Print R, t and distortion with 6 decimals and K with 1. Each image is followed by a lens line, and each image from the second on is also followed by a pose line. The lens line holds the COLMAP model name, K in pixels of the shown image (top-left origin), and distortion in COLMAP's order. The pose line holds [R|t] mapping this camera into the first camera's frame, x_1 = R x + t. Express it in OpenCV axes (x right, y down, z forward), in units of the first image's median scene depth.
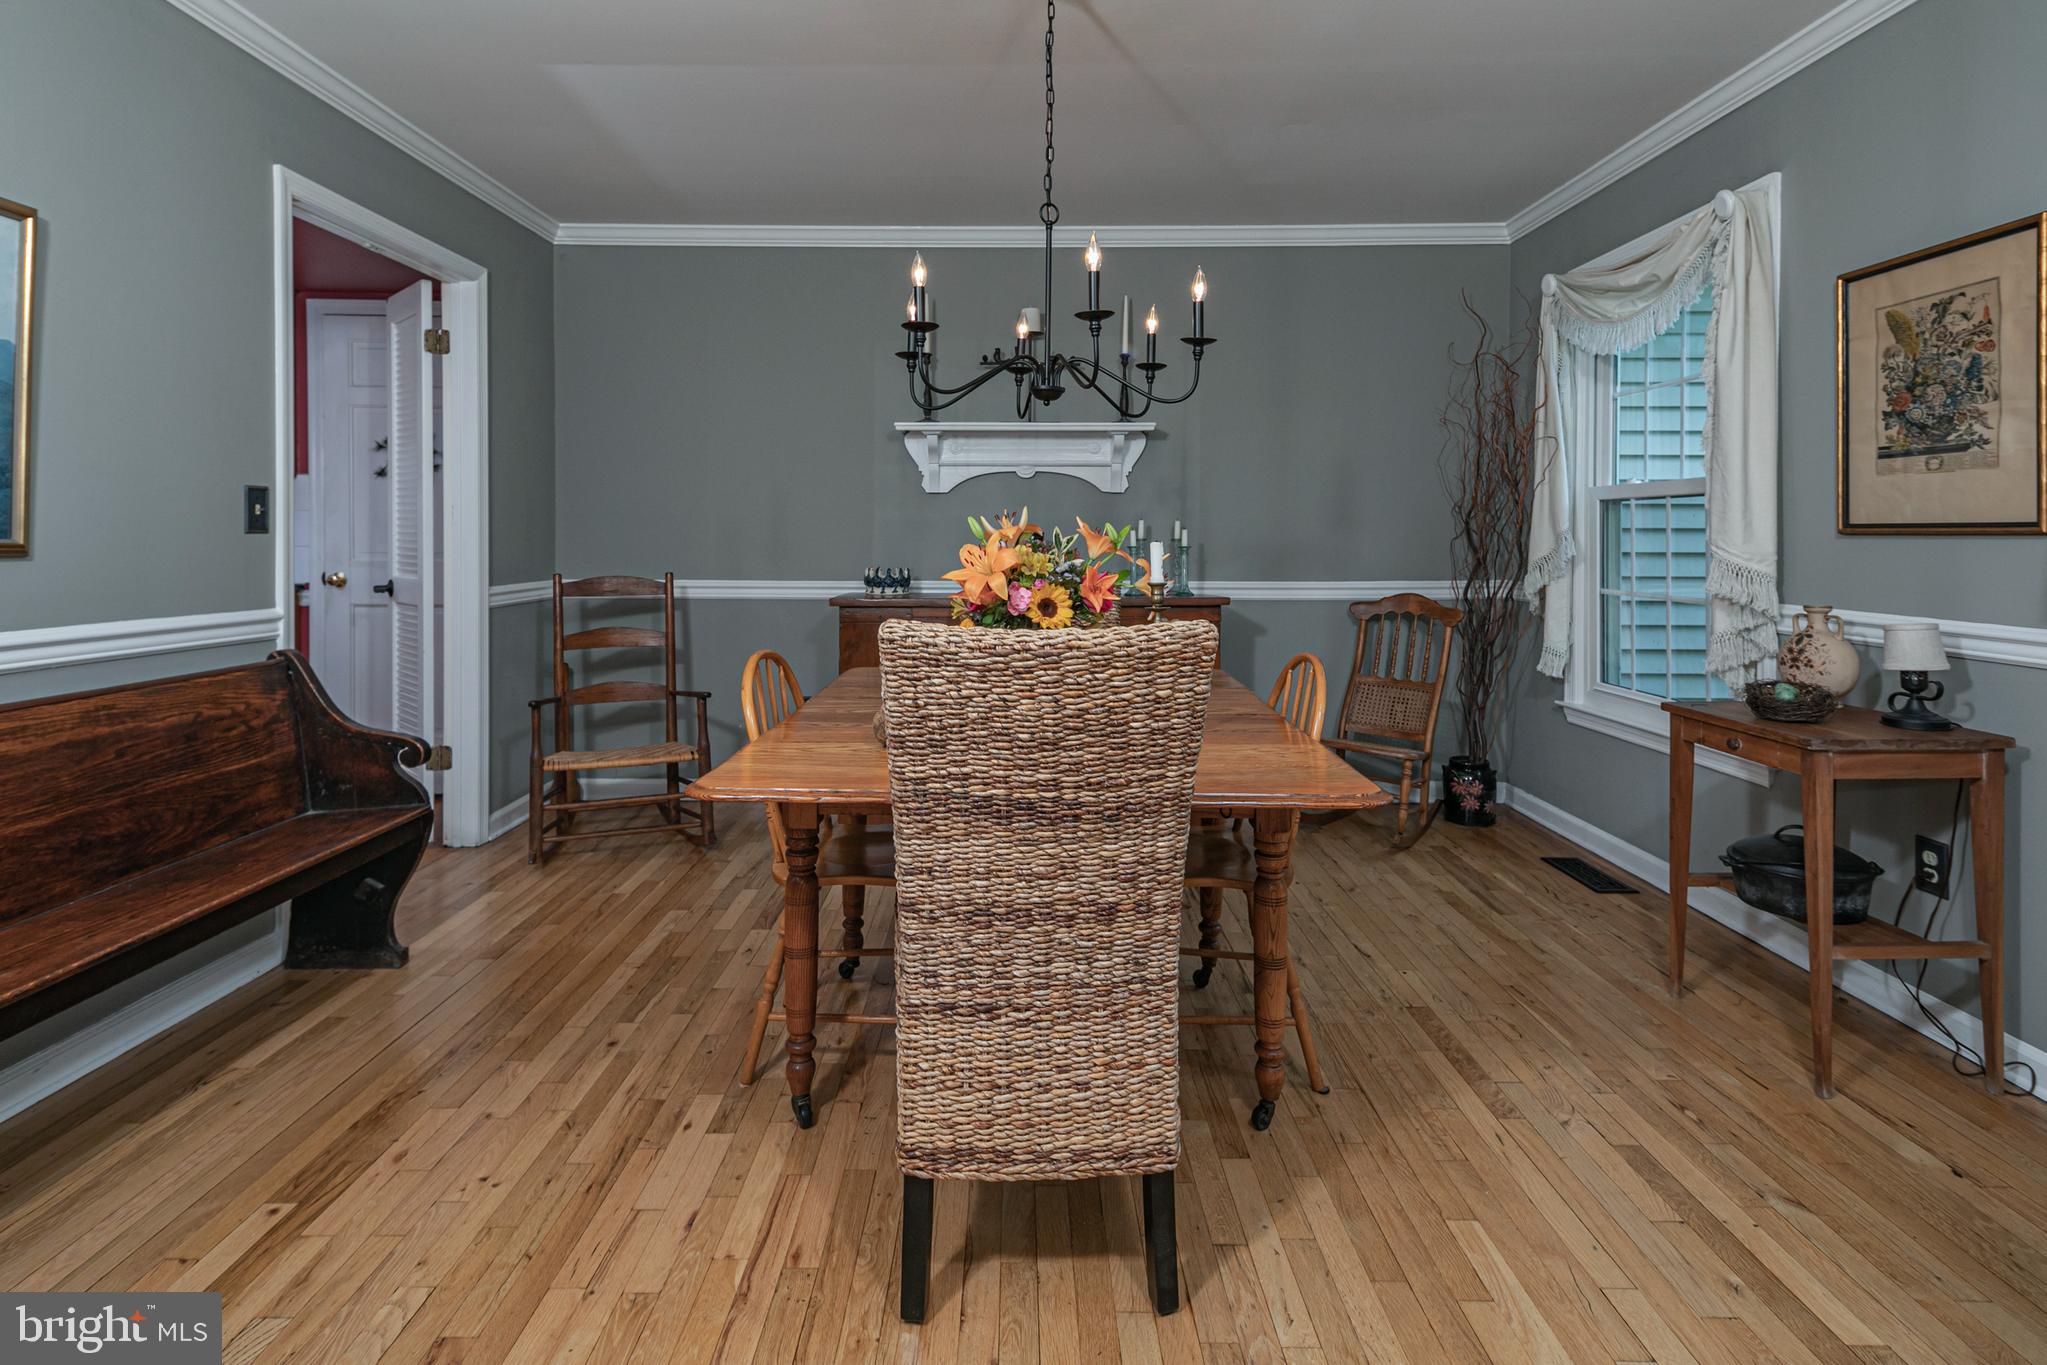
lens RADIAL K [[983.1, 0, 1009.4], [0, 983.1, 549.7], [0, 0, 1]] dist [0.029149, -0.007793]
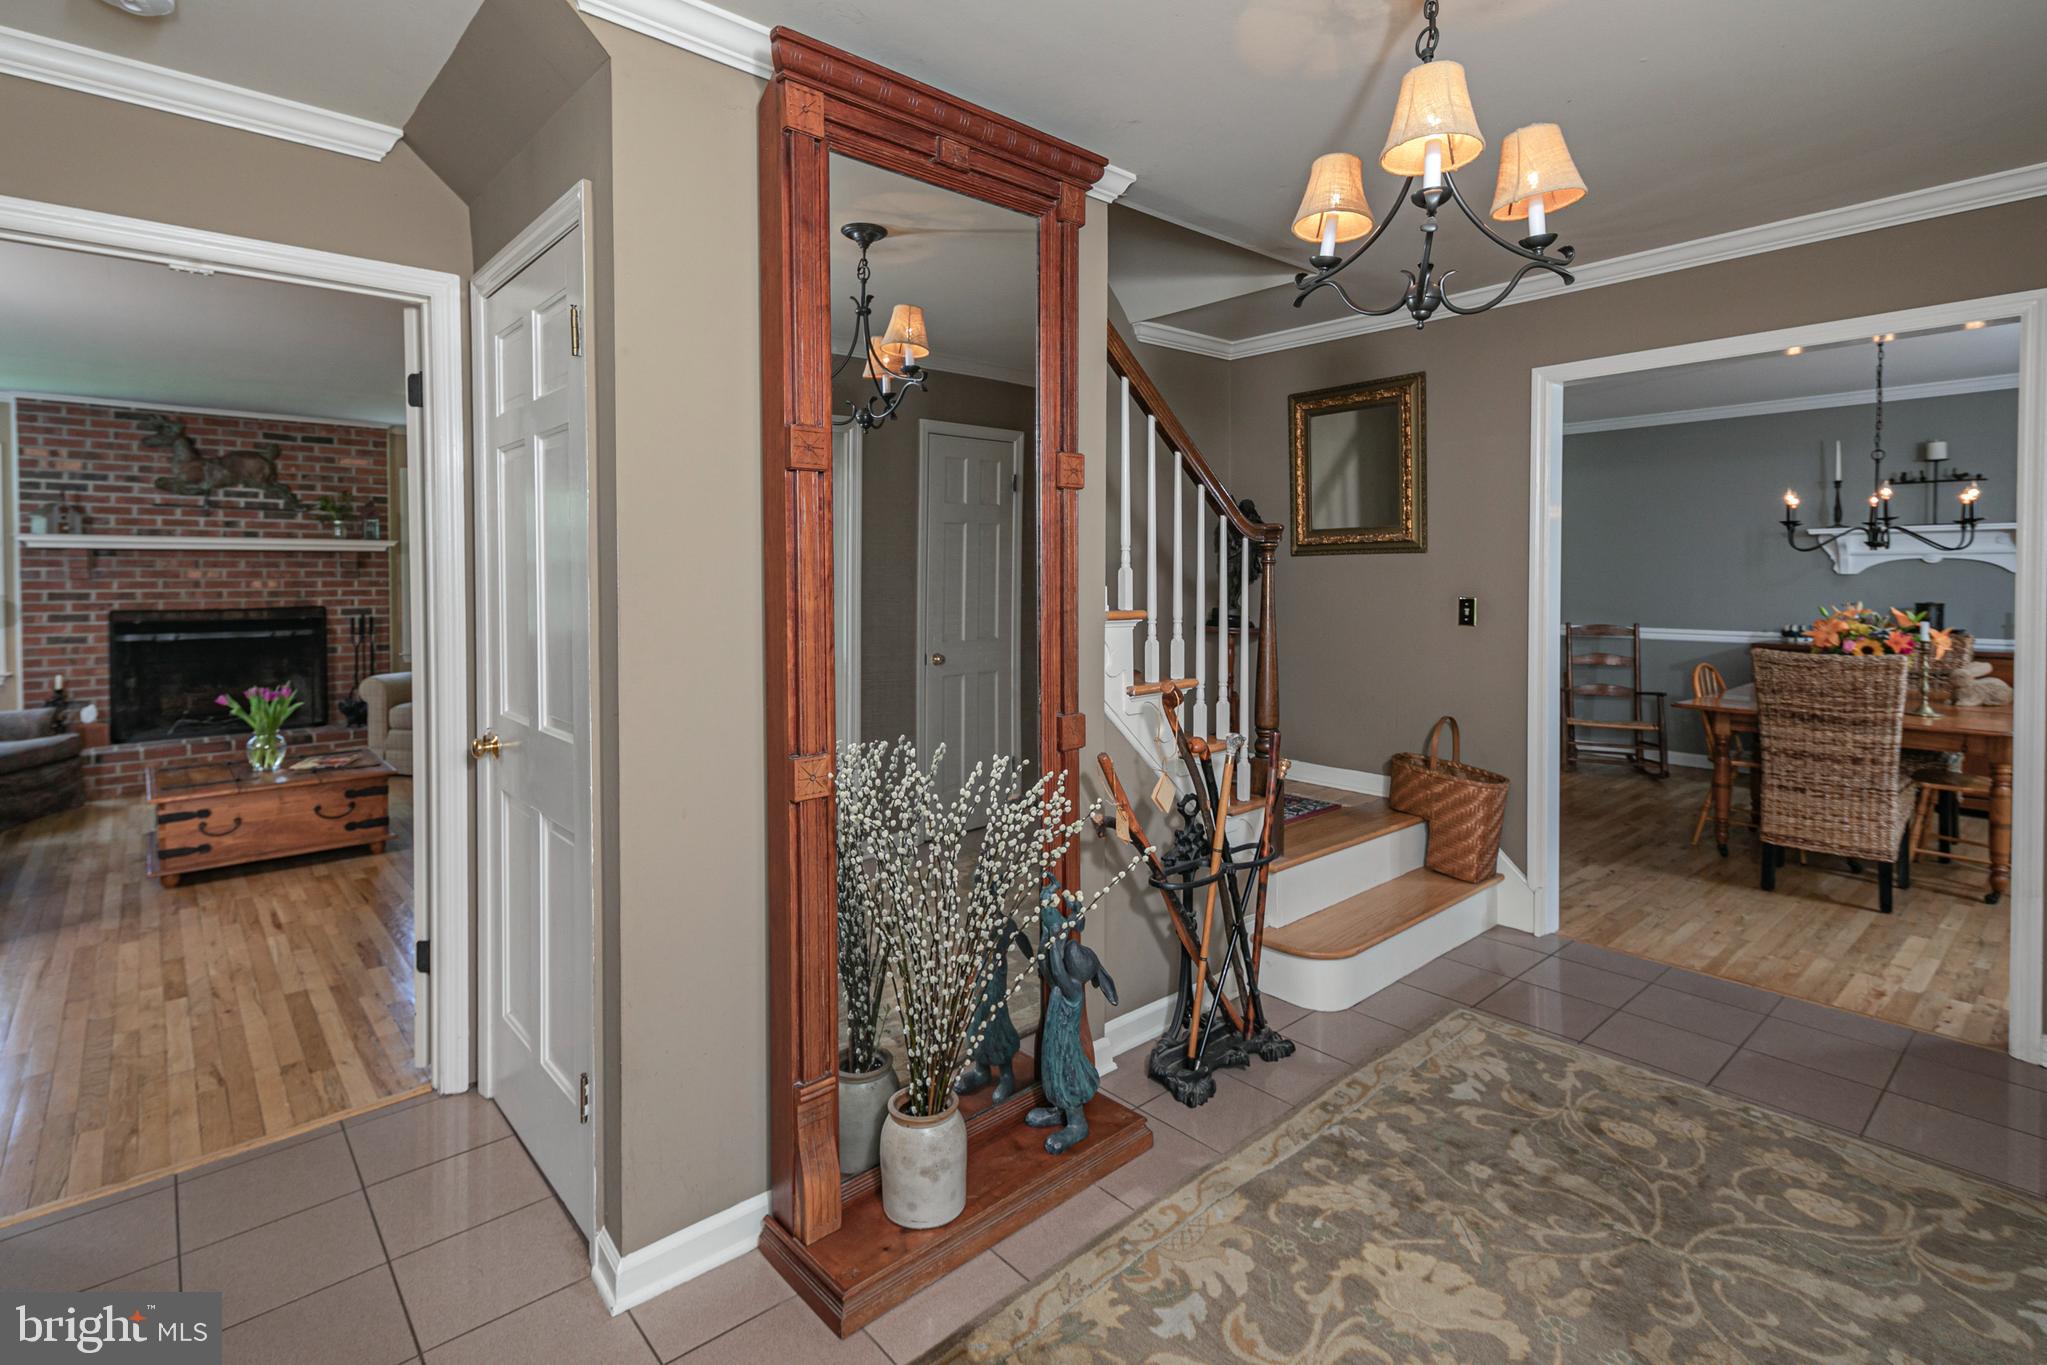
lens RADIAL K [[983.1, 0, 1017.7], [0, 983.1, 595.3], [0, 0, 1]] dist [0.029149, -0.007793]
pose [[0.666907, 0.011972, -0.745045, 0.405915], [-0.005002, 0.999920, 0.011591, -0.072629], [0.745124, -0.004004, 0.666913, -1.721126]]
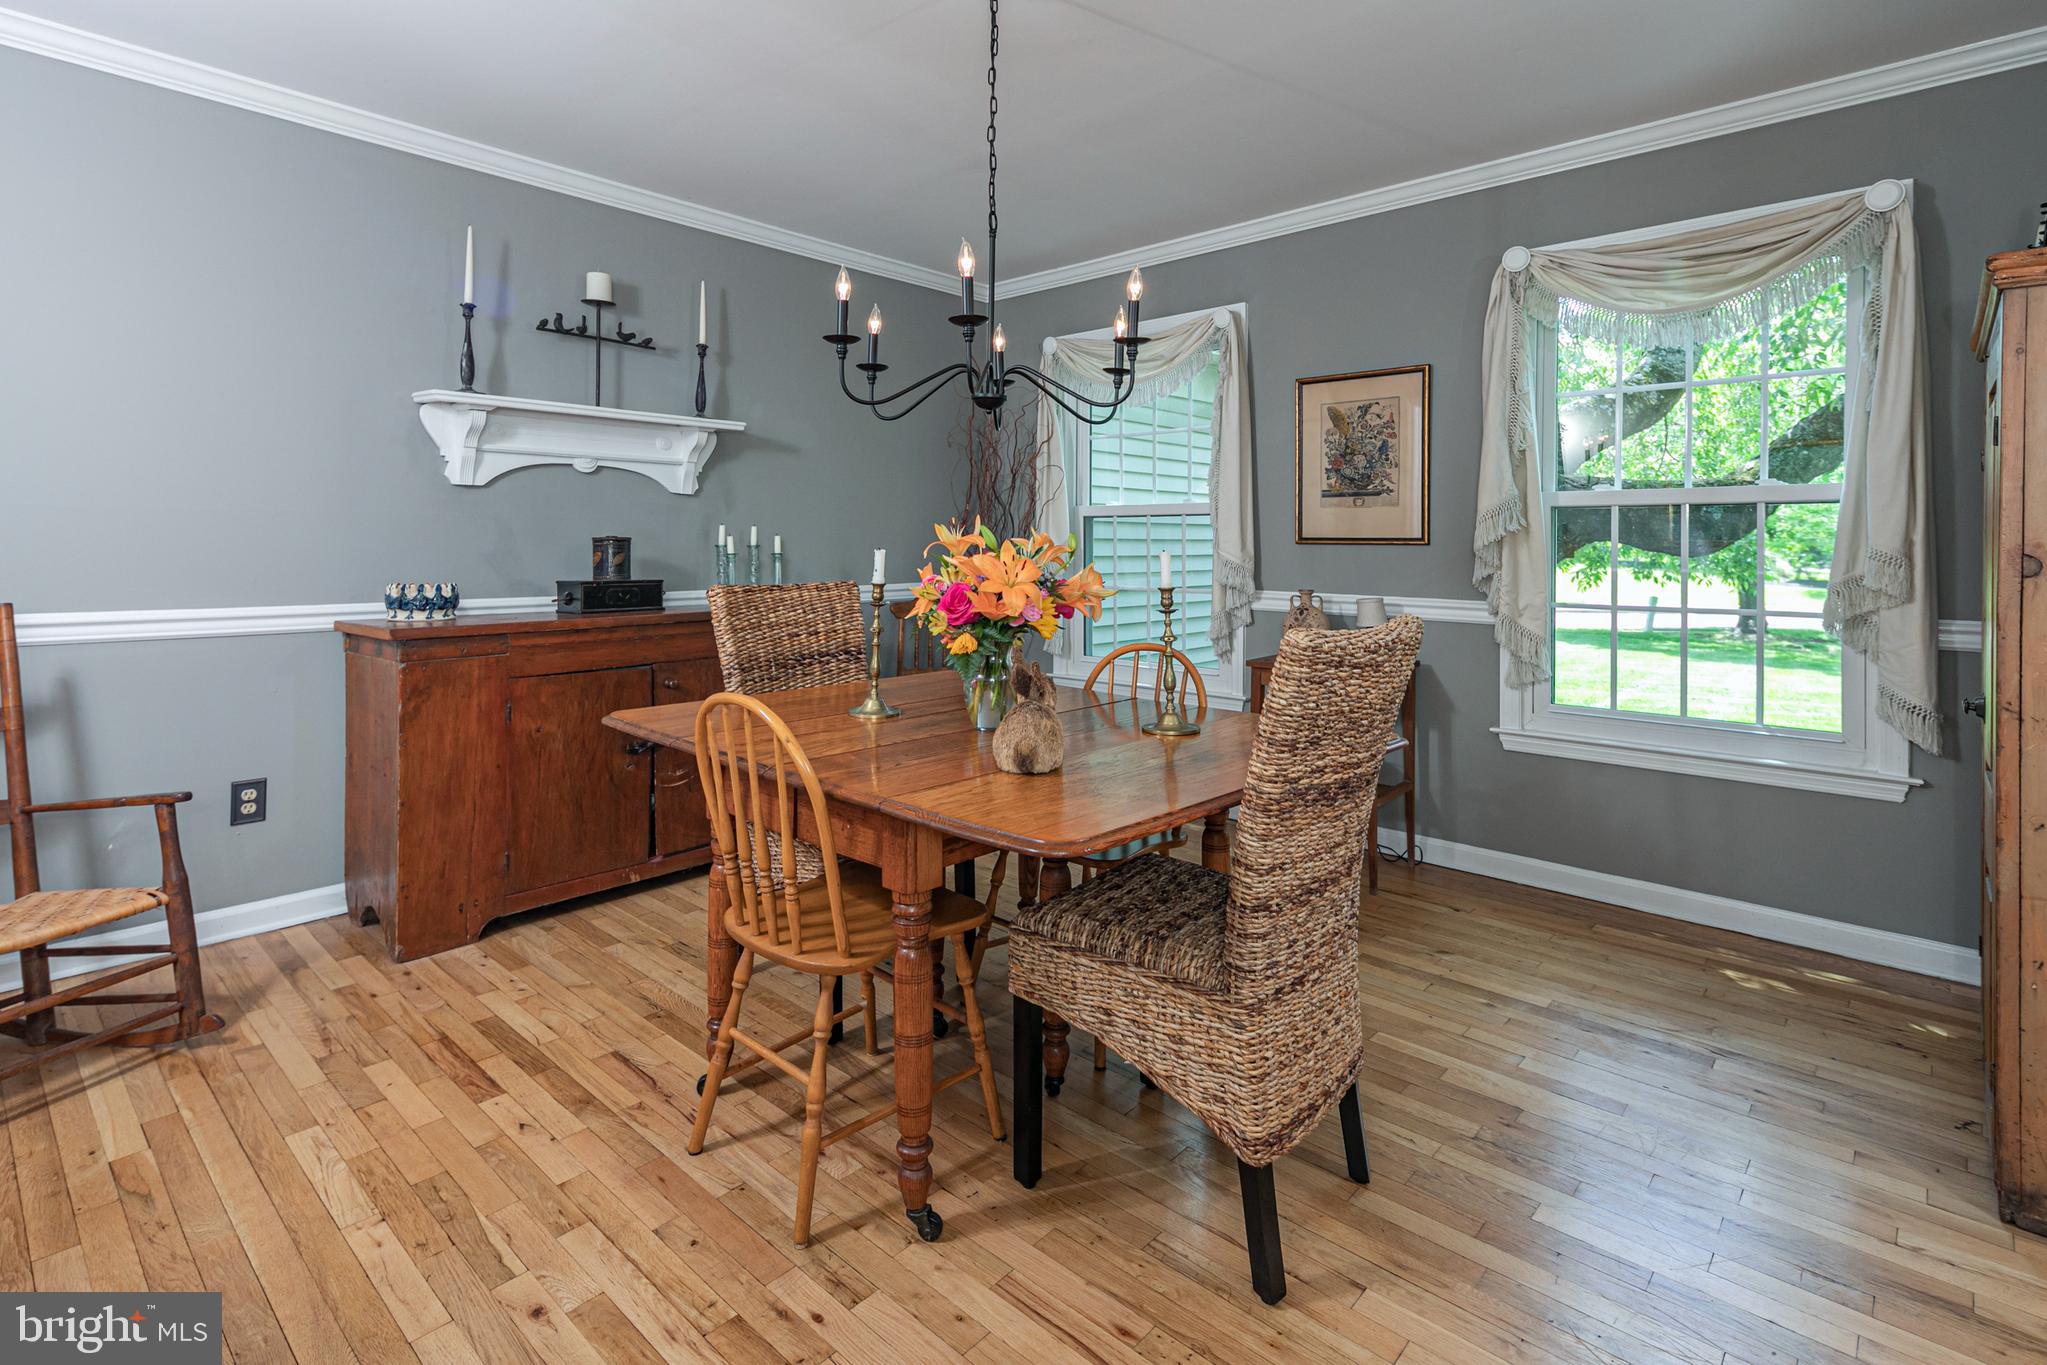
lens RADIAL K [[983.1, 0, 980.3], [0, 983.1, 554.7], [0, 0, 1]] dist [0.029149, -0.007793]
pose [[0.681466, -0.005013, 0.731833, -0.718302], [0.005064, 0.999985, 0.002134, -0.005498], [-0.731832, 0.002251, 0.681481, 0.348259]]
